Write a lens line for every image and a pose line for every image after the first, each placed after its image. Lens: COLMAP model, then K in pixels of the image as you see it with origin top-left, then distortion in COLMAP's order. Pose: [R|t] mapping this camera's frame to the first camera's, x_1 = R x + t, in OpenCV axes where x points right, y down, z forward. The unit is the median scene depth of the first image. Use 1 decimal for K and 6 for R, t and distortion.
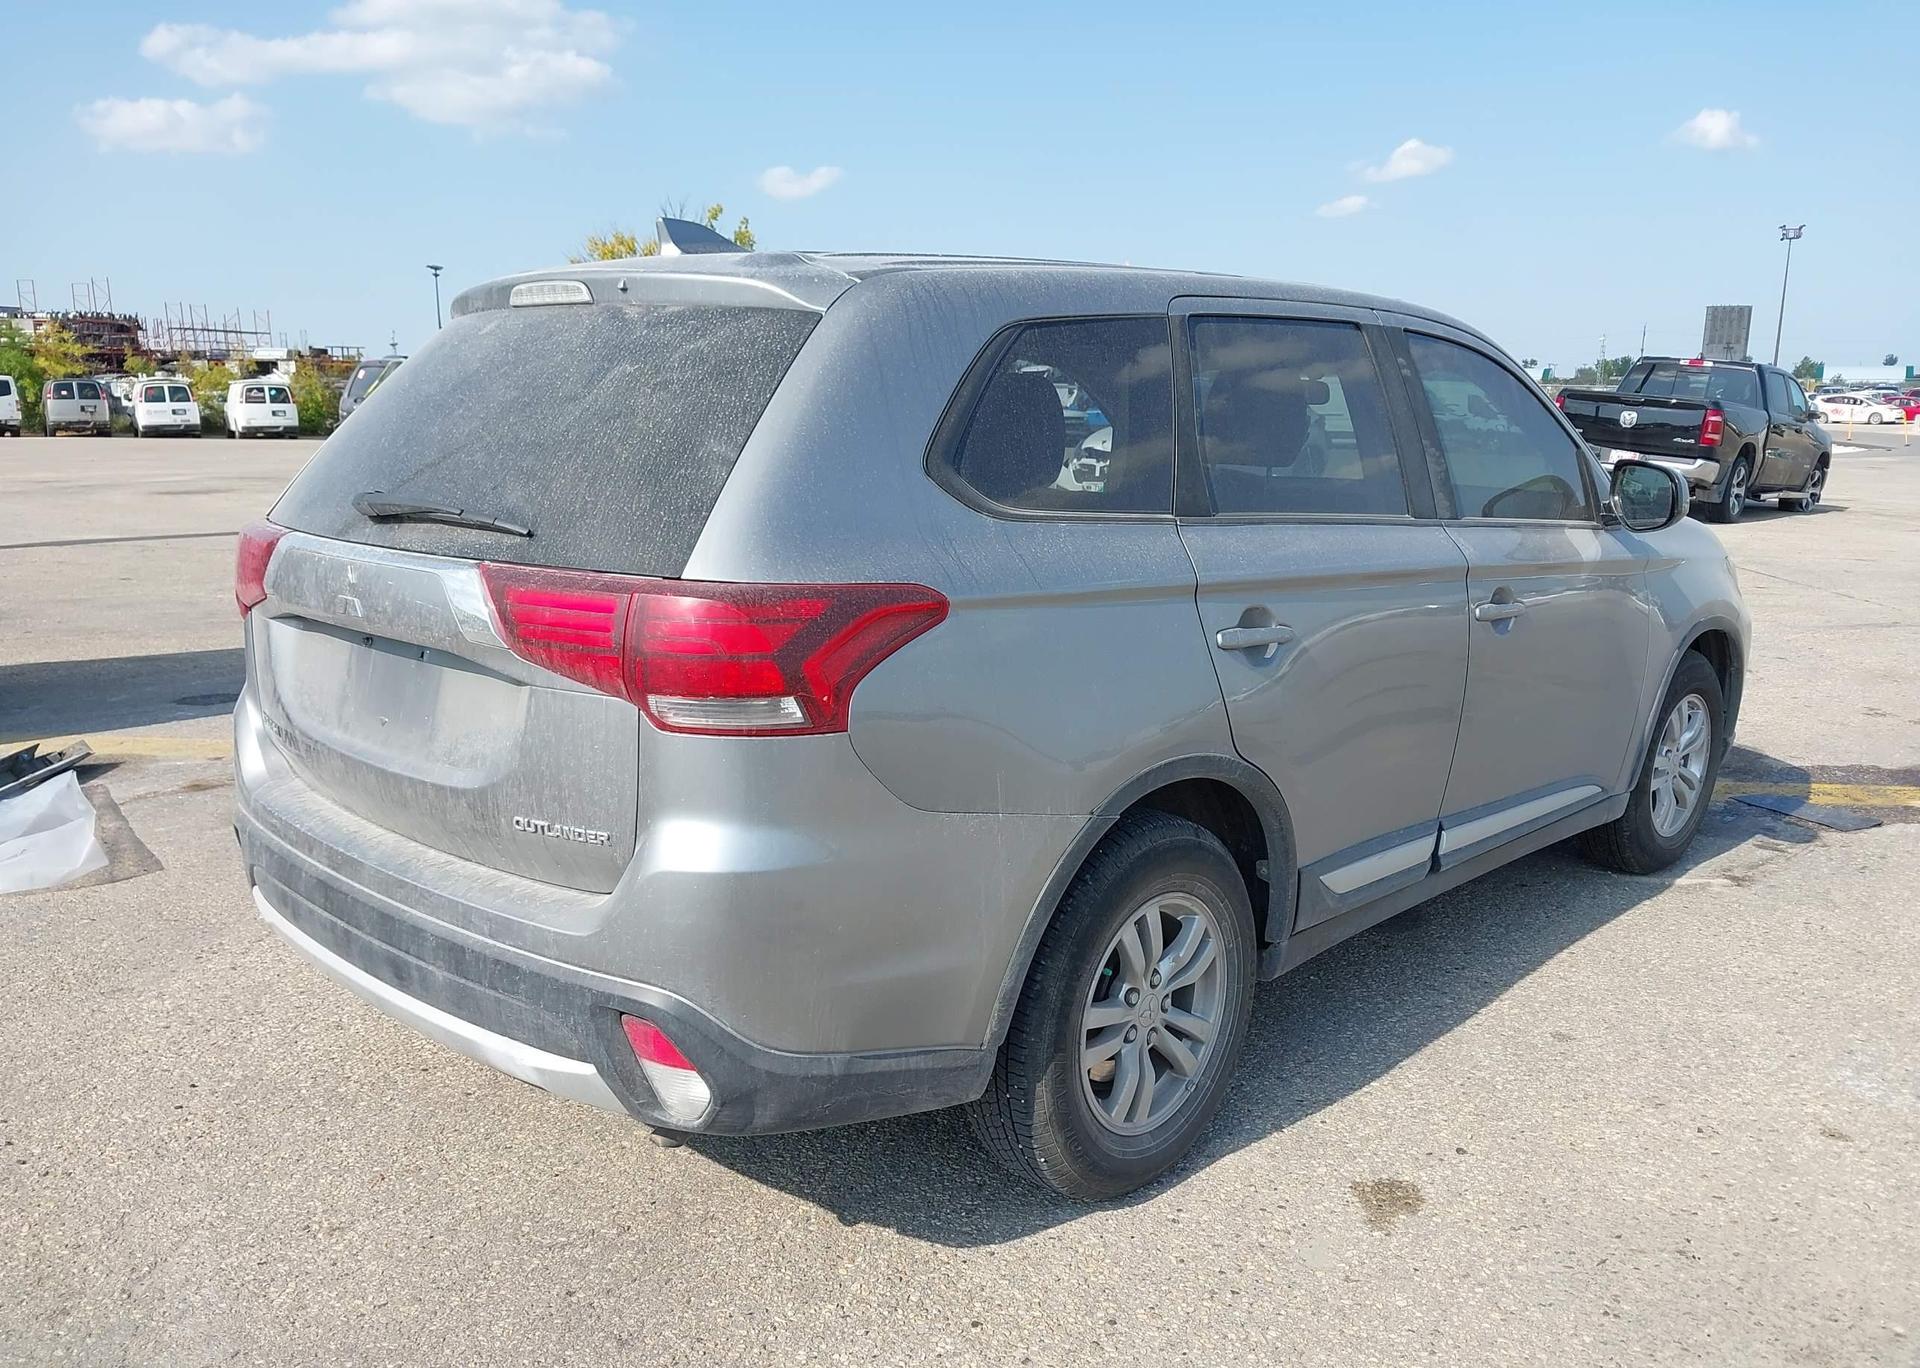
lens RADIAL K [[1532.5, 0, 960.0], [0, 1532.5, 684.0], [0, 0, 1]] dist [0.019284, -0.031369]
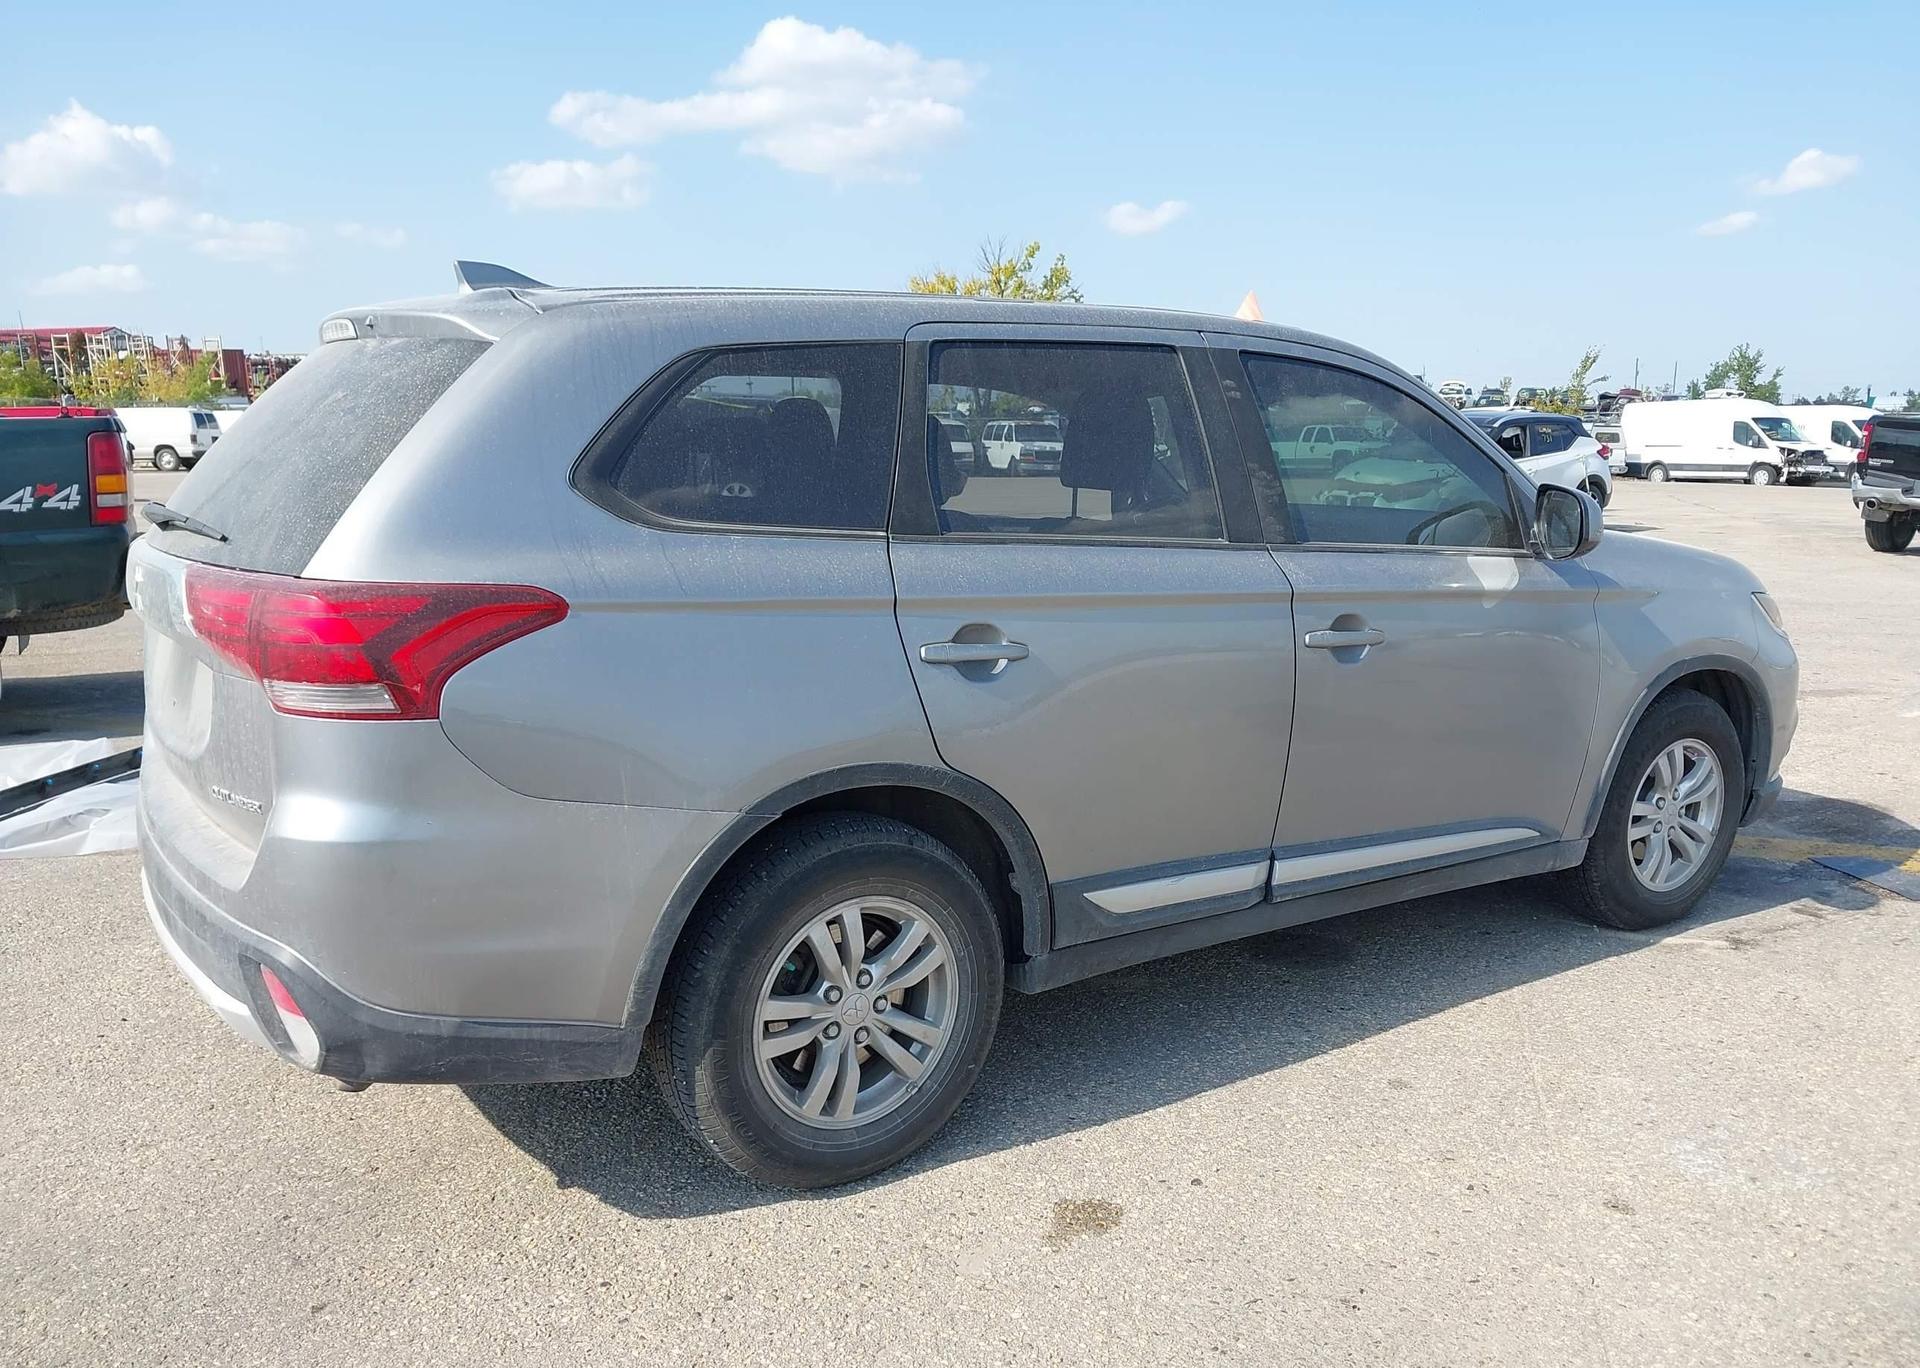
lens RADIAL K [[1522.8, 0, 960.0], [0, 1522.8, 684.0], [0, 0, 1]] dist [0.041758, -0.065386]
pose [[0.977659, 0.032280, -0.207705, 0.388252], [-0.036446, 0.999203, -0.016263, 0.007280], [0.207014, 0.023470, 0.978056, 0.002840]]
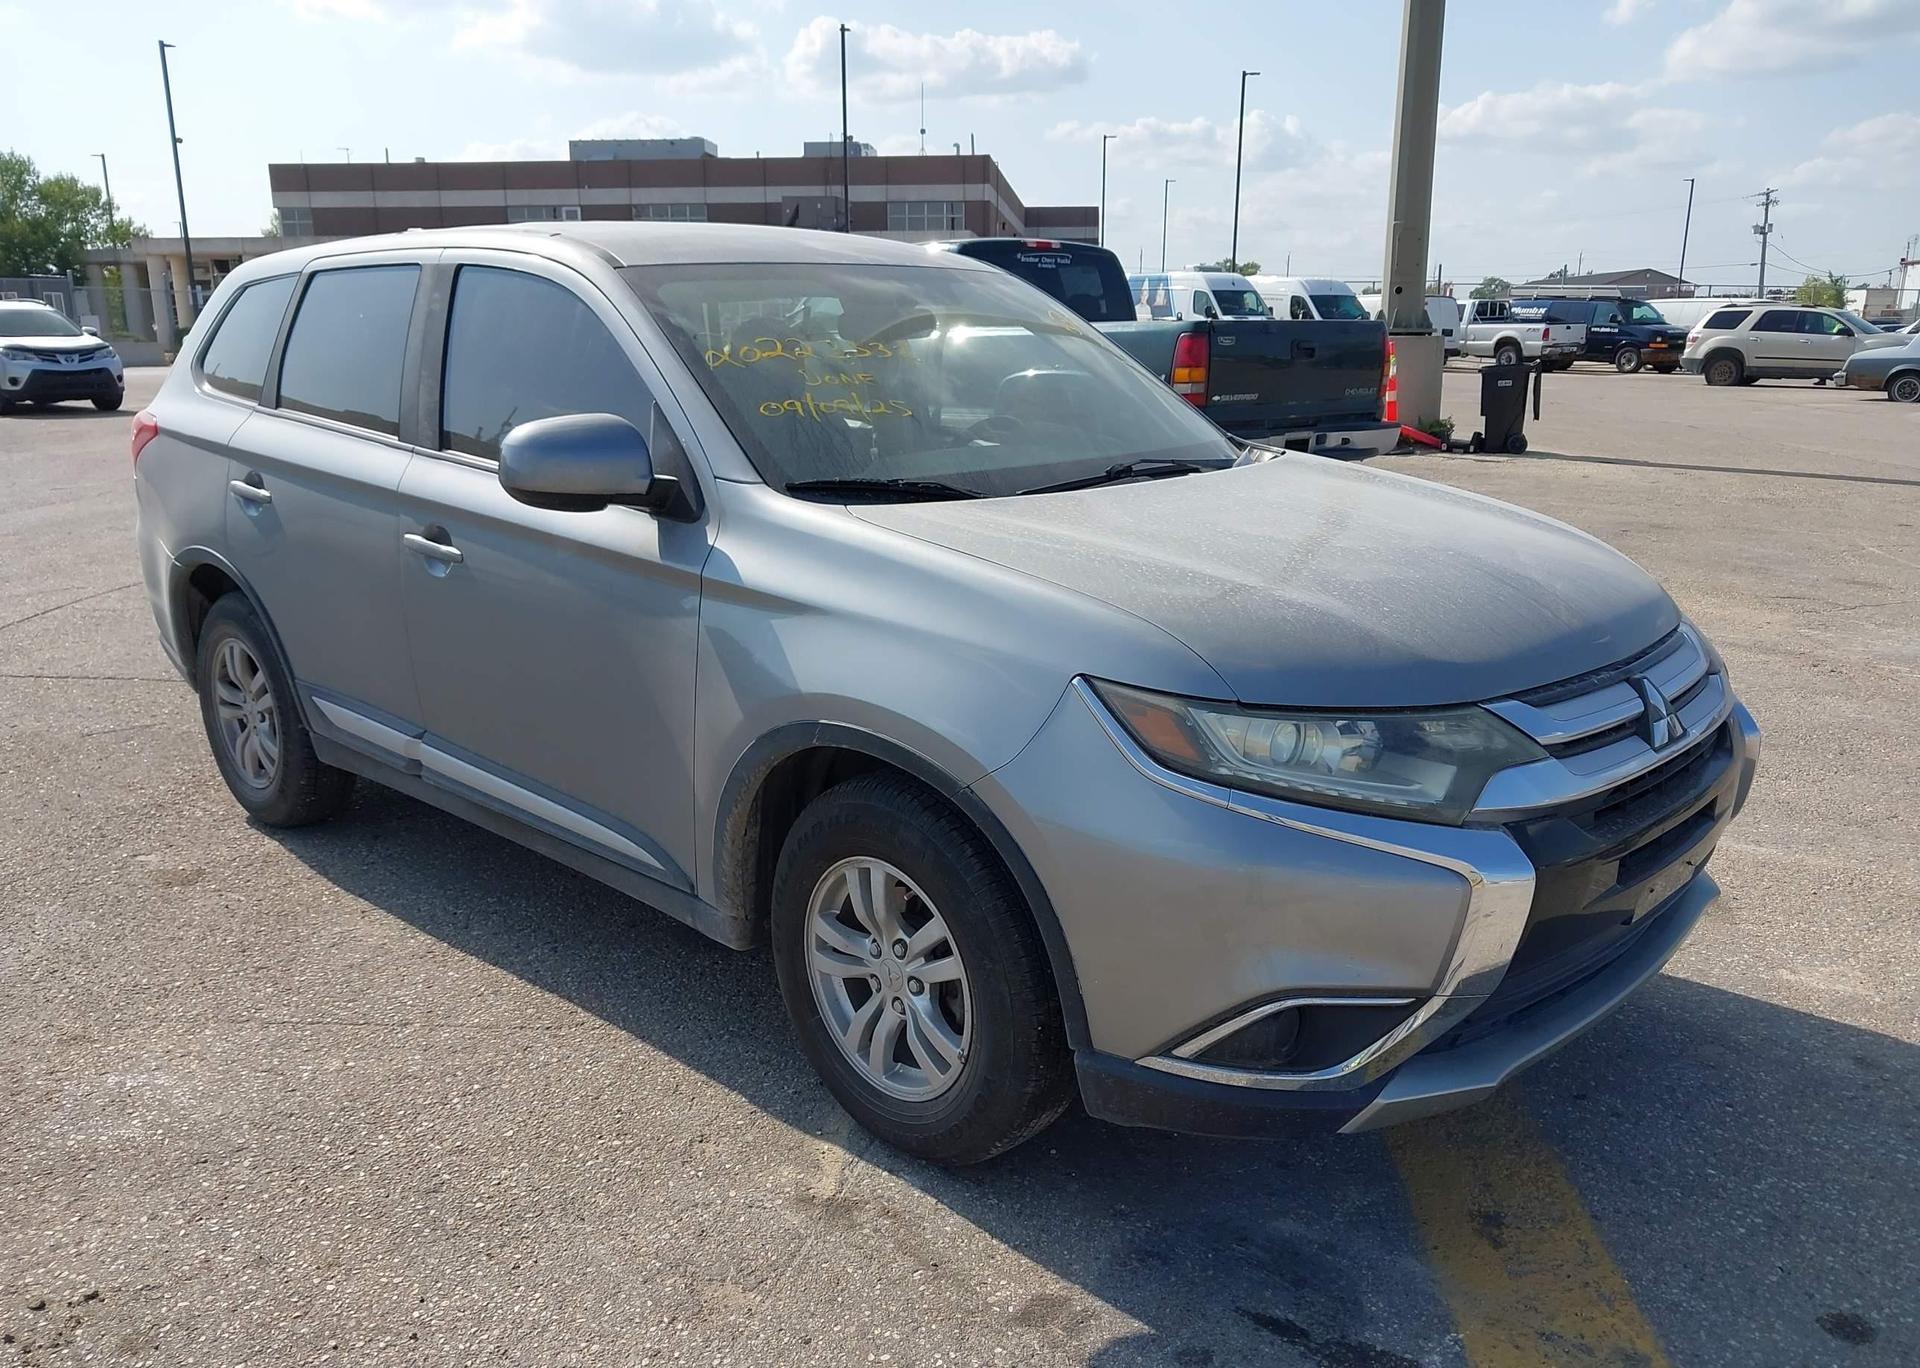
lens RADIAL K [[1546.2, 0, 965.5], [0, 1546.2, 689.5], [0, 0, 1]] dist [-0.001381, 0.001188]
pose [[0.018652, 0.230088, -0.972991, 1.660966], [-0.189174, 0.956395, 0.222537, -0.304480], [0.981767, 0.179913, 0.061365, 1.590835]]
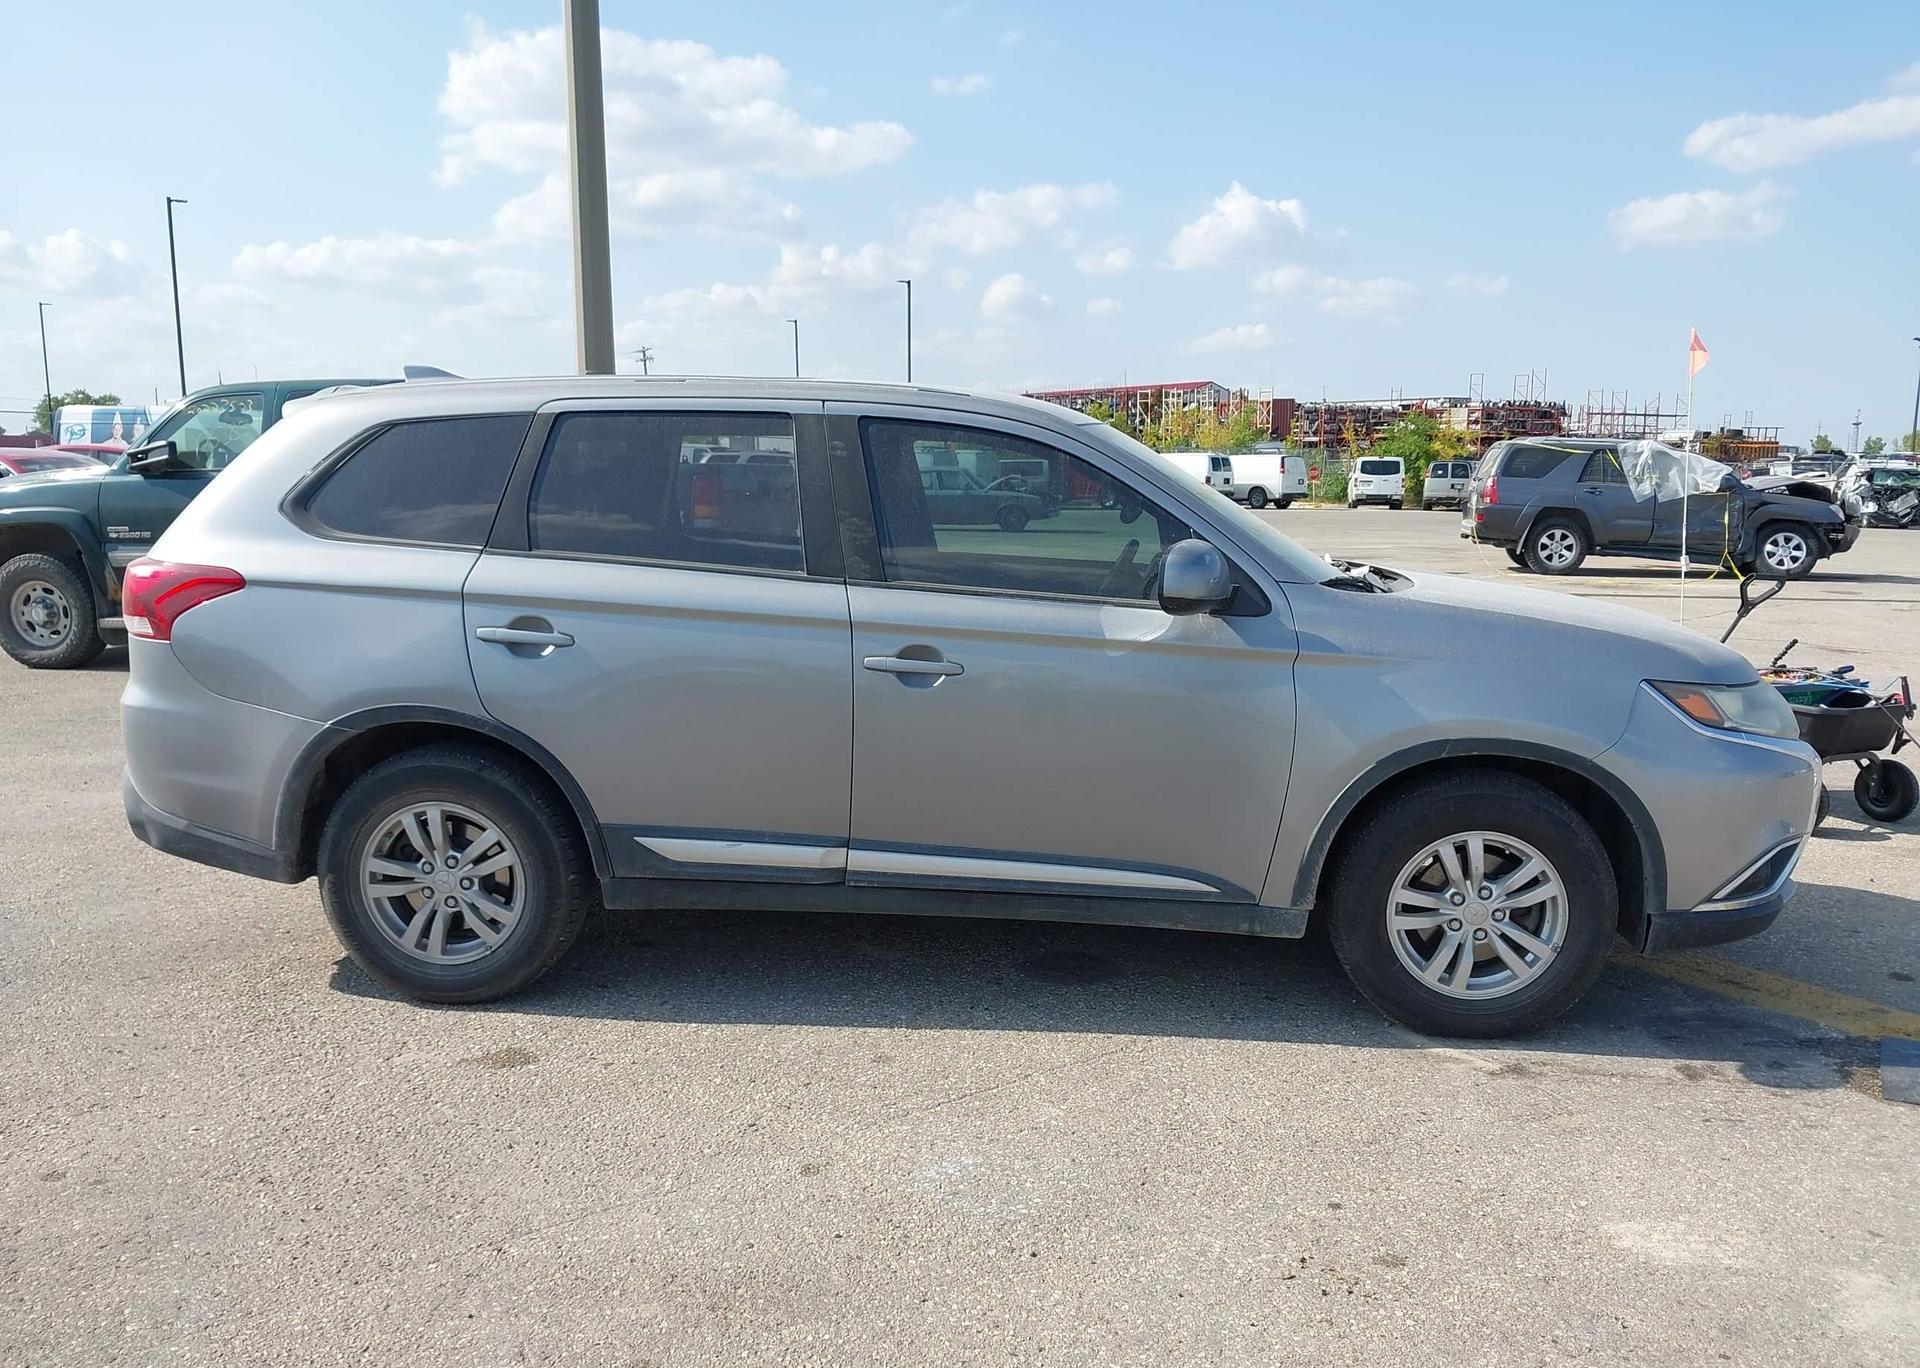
lens RADIAL K [[1520.7, 0, 967.1], [0, 1520.7, 684.6], [0, 0, 1]] dist [-0.001988, 0.000673]
pose [[0.644830, 0.113262, -0.755888, 1.487845], [-0.150690, 0.988388, 0.019550, -0.076218], [0.749324, 0.101298, 0.654409, 0.387824]]
